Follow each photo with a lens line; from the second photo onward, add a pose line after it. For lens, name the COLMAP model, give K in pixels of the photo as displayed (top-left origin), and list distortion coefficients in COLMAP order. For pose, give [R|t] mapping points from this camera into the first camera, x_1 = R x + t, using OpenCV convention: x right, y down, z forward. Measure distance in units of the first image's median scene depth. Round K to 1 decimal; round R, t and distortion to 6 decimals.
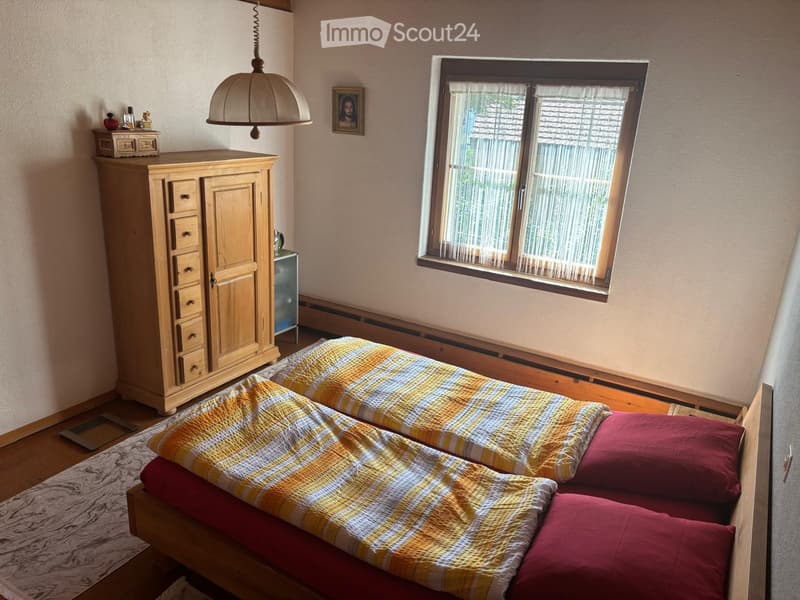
lens RADIAL K [[601.6, 0, 401.3], [0, 601.6, 301.7], [0, 0, 1]] dist [0.049683, -0.004009]
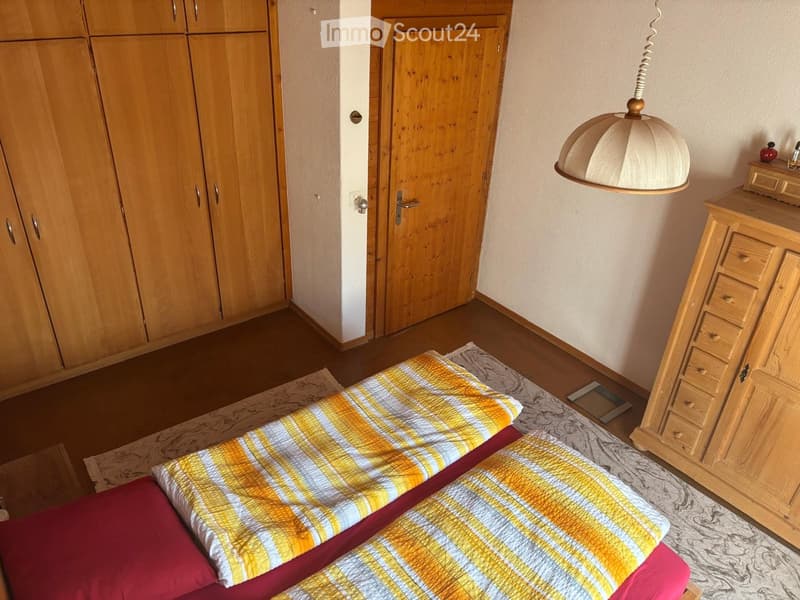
lens RADIAL K [[601.6, 0, 401.5], [0, 601.6, 297.1], [0, 0, 1]] dist [0.049683, -0.004009]
pose [[-0.362819, 0.400816, -0.841254, 0.665569], [-0.360689, 0.771997, 0.523378, -0.523553], [0.859224, 0.493322, -0.135525, 1.011375]]
